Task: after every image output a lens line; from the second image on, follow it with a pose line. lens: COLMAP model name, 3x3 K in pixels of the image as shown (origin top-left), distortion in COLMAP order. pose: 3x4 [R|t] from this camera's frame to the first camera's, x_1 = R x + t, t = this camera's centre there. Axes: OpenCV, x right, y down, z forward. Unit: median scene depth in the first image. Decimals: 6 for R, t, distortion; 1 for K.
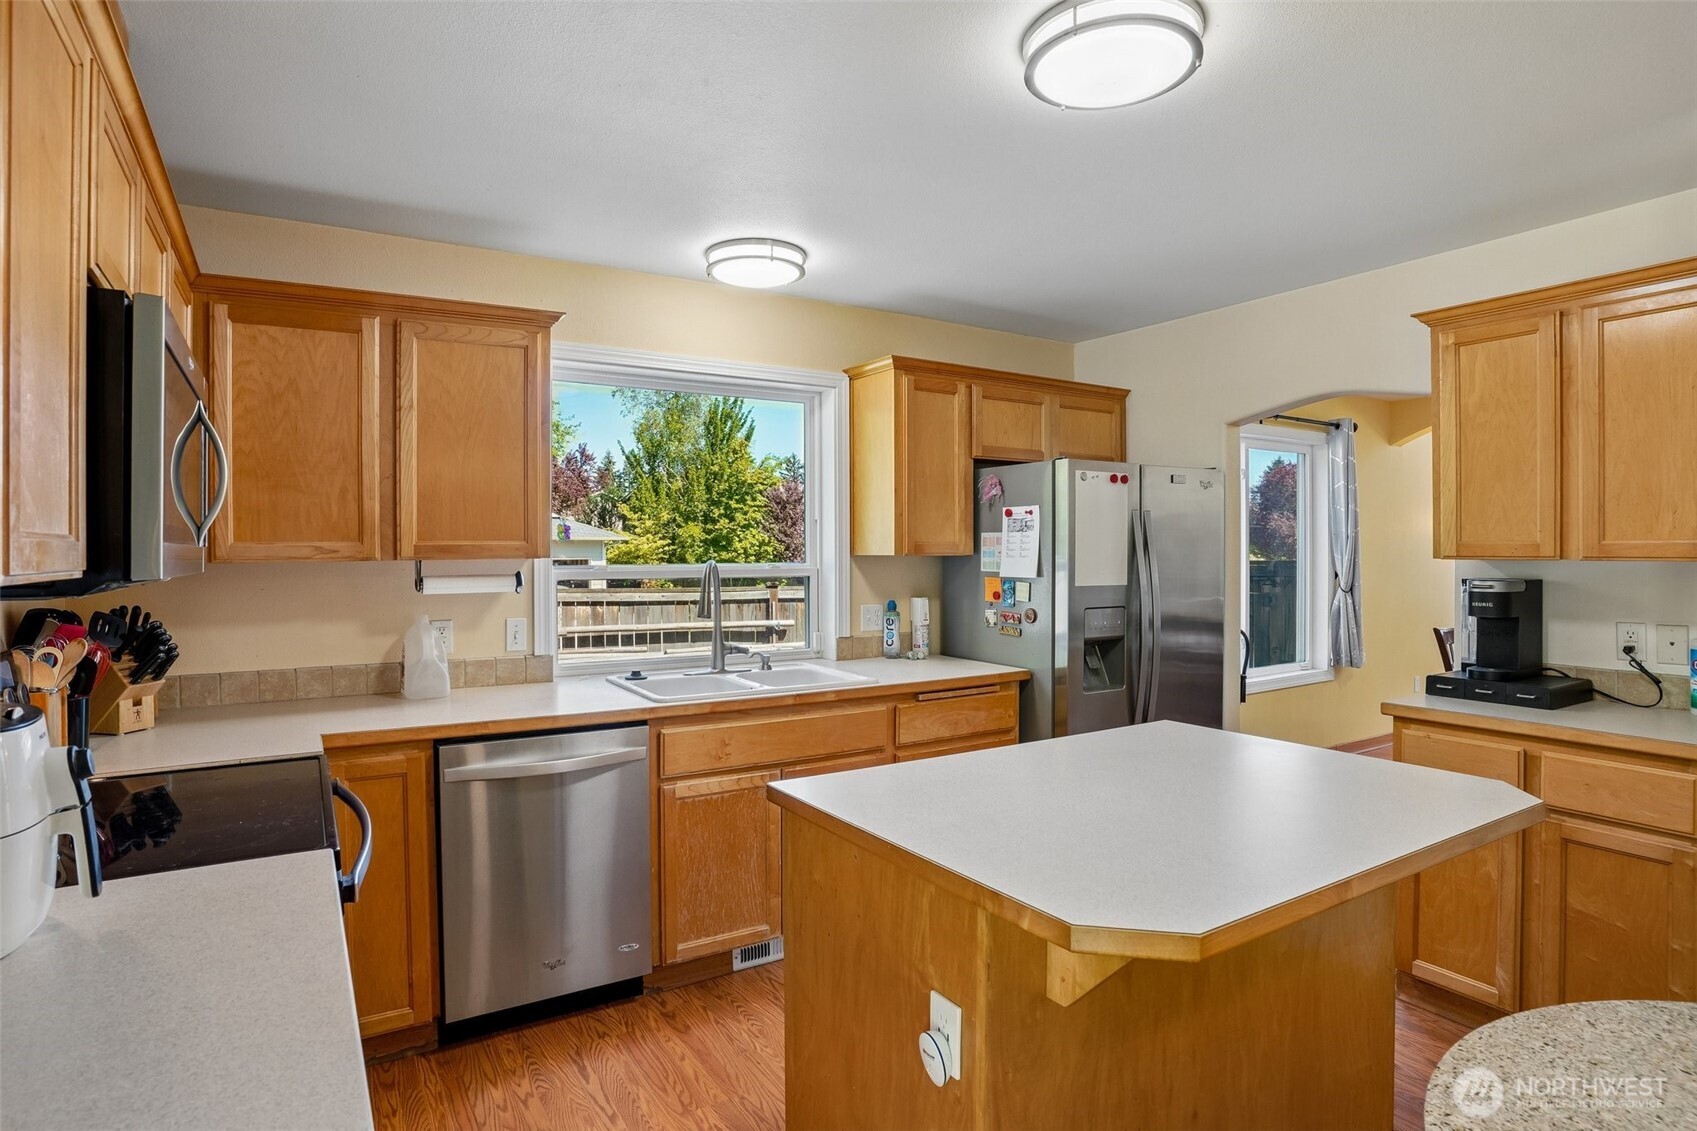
lens RADIAL K [[876.2, 0, 848.5], [0, 876.2, 565.5], [0, 0, 1]] dist [-0.064344, 0.043621]
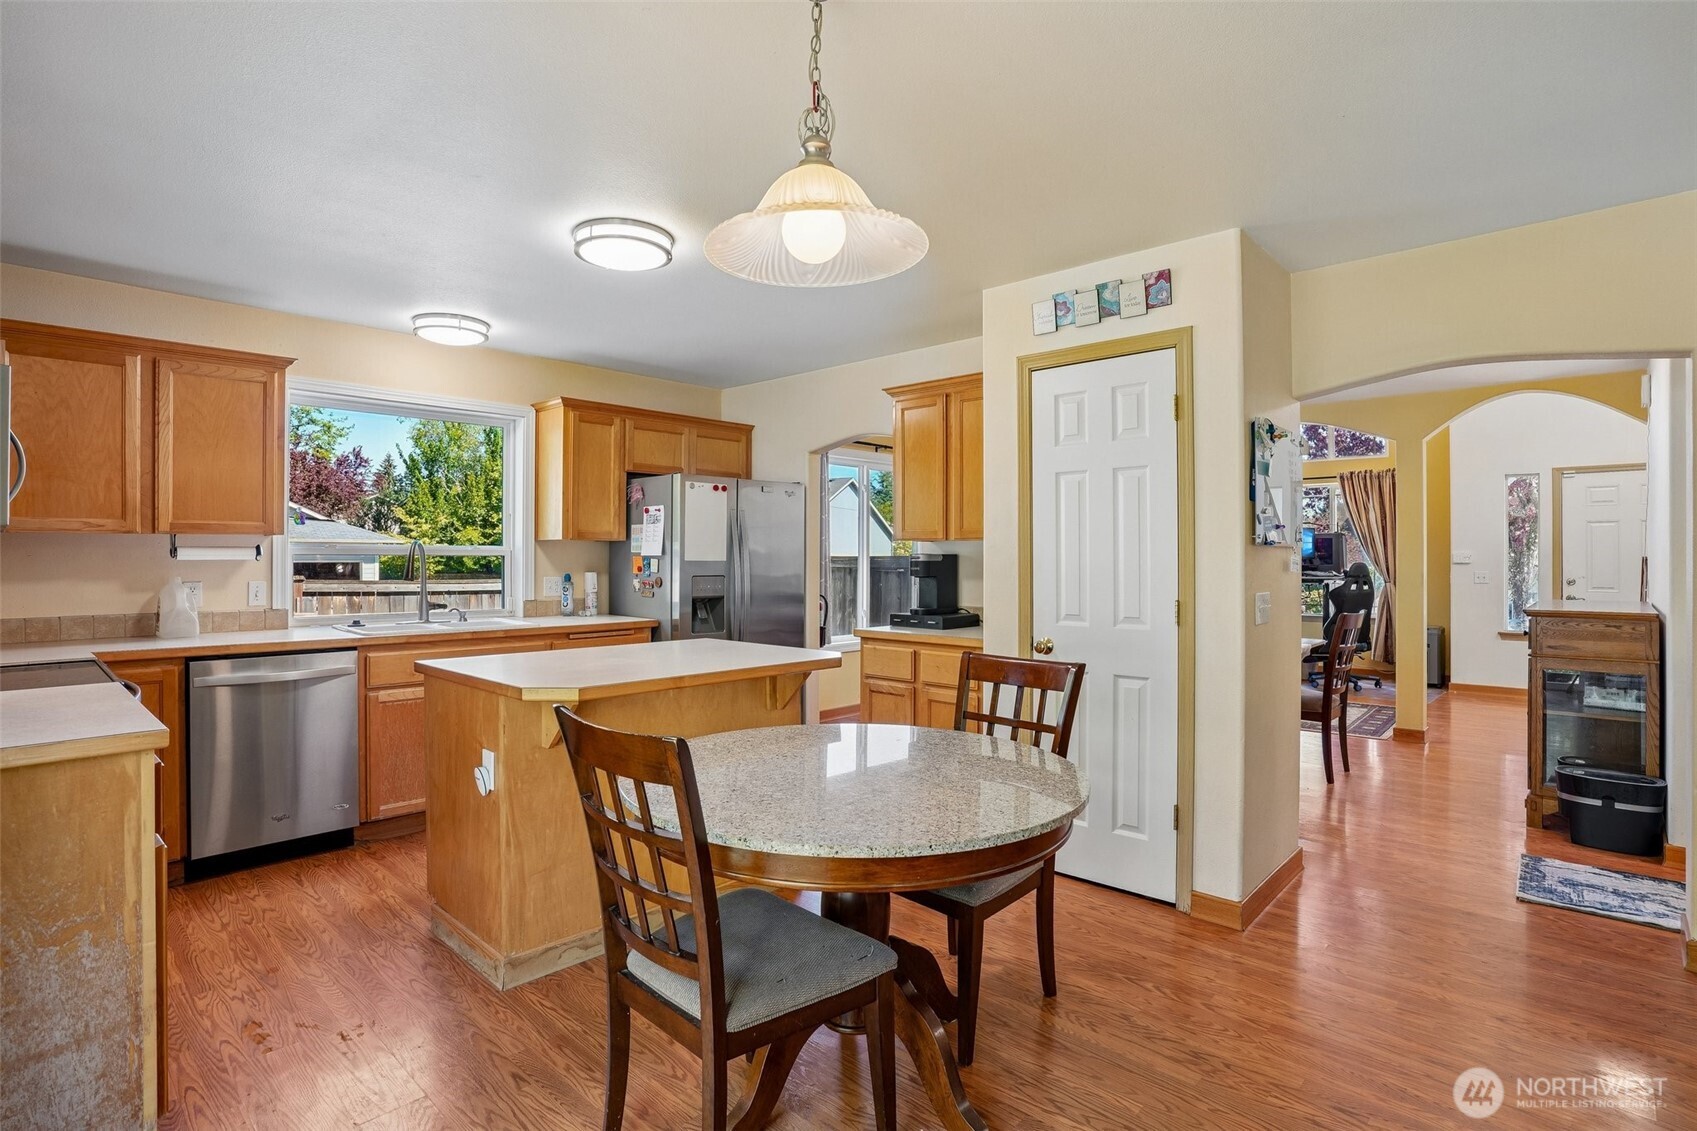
lens RADIAL K [[832.6, 0, 848.5], [0, 832.6, 565.5], [0, 0, 1]] dist [-0.058551, 0.036440]
pose [[0.971025, 0.003826, 0.238948, 0.191557], [-0.001553, 0.999952, -0.009700, 0.044639], [-0.238973, 0.009048, 0.970984, -0.415781]]
